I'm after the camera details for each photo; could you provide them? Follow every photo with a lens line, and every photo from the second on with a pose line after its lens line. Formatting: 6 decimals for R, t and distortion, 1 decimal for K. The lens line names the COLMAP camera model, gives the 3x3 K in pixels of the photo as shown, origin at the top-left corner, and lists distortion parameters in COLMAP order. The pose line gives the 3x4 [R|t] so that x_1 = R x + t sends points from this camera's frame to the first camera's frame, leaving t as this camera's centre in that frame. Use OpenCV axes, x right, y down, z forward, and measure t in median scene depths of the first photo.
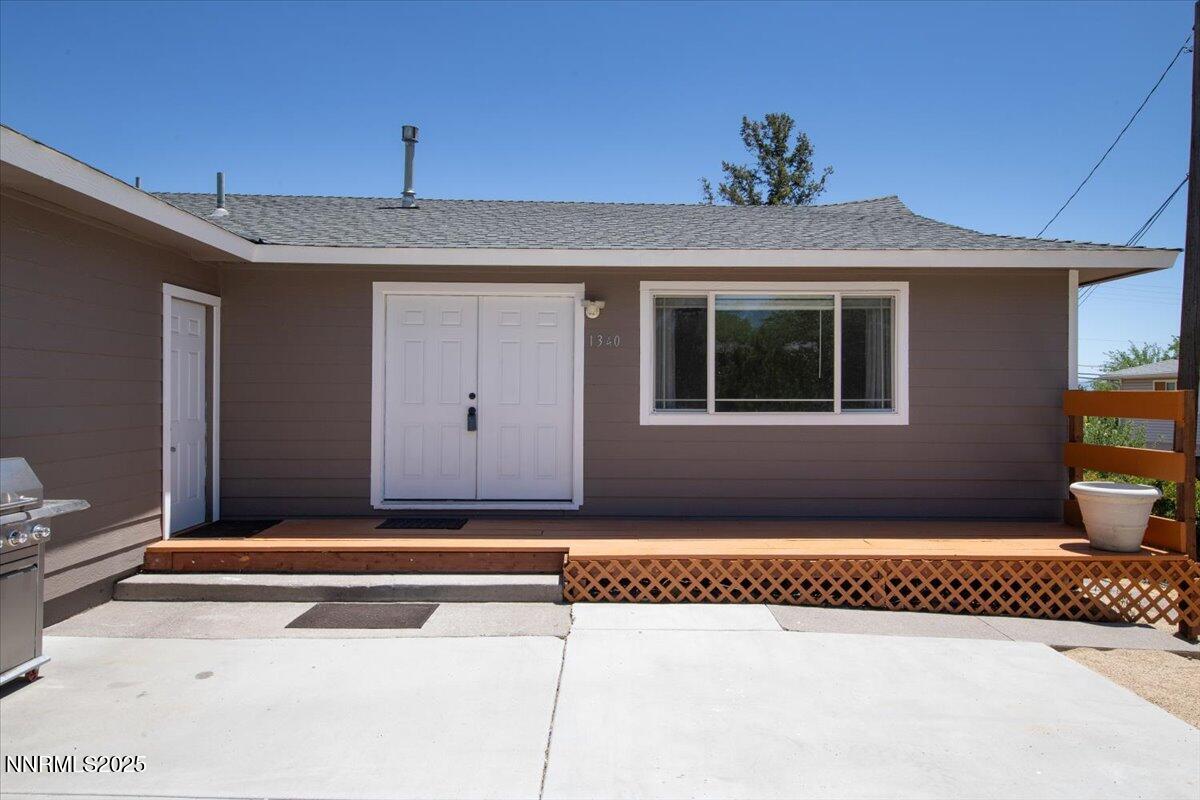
lens RADIAL K [[775.8, 0, 600.0], [0, 775.8, 400.0], [0, 0, 1]] dist [-0.001624, 0.000510]
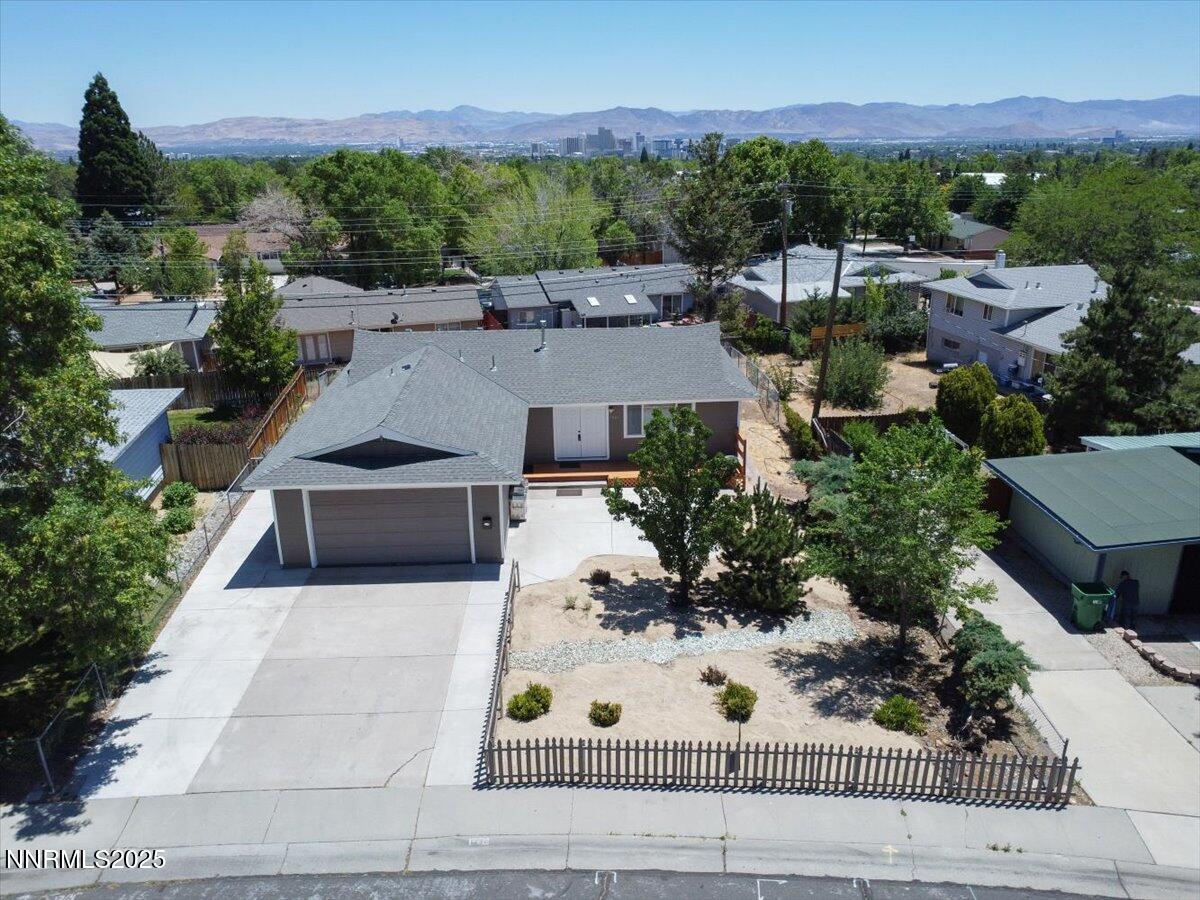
lens RADIAL K [[868.9, 0, 600.0], [0, 868.9, 450.0], [0, 0, 1]] dist [-0.028724, -0.006823]
pose [[0.999477, -0.029699, 0.012833, -0.121031], [0.023545, 0.939748, 0.341057, -1.359783], [-0.022188, -0.340577, 0.939955, -3.006652]]
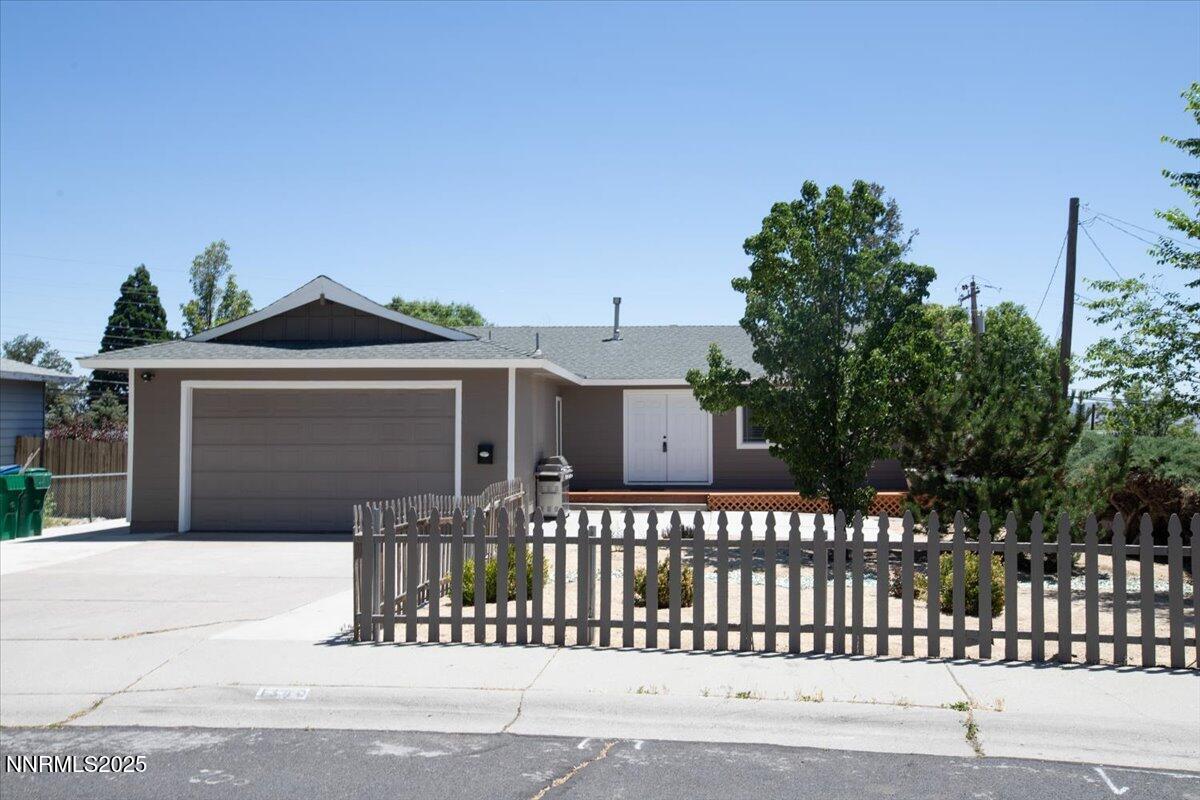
lens RADIAL K [[1099.5, 0, 600.0], [0, 1099.5, 400.0], [0, 0, 1]] dist [0.000299, 0.123982]
pose [[0.995127, -0.013715, -0.097644, -0.033289], [0.010514, 0.999393, -0.033225, -0.009315], [0.098040, 0.032037, 0.994667, -2.332874]]
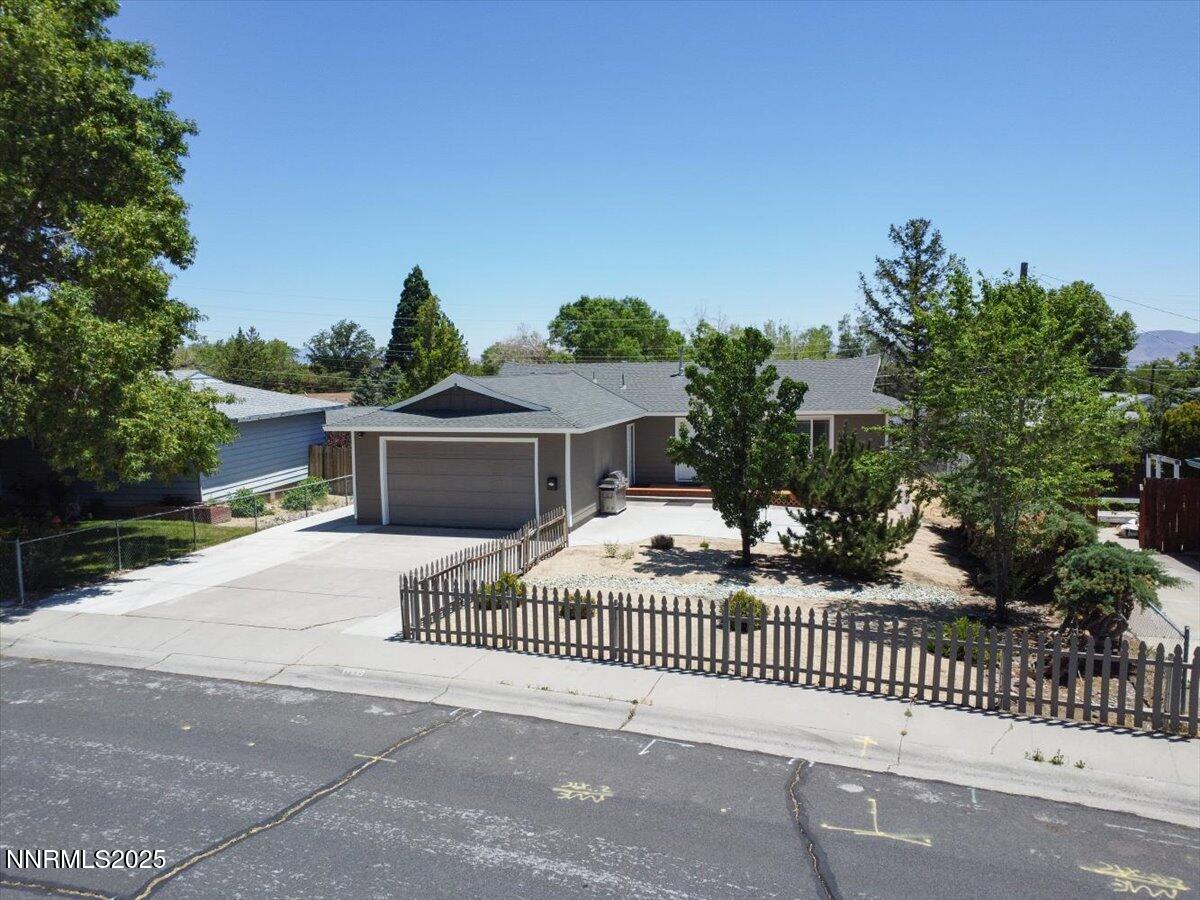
lens RADIAL K [[868.9, 0, 600.0], [0, 868.9, 450.0], [0, 0, 1]] dist [-0.028724, -0.006823]
pose [[0.953111, 0.001206, -0.302620, 0.568052], [0.027241, 0.995590, 0.089764, -0.361921], [0.301394, -0.093799, 0.948875, -2.813976]]
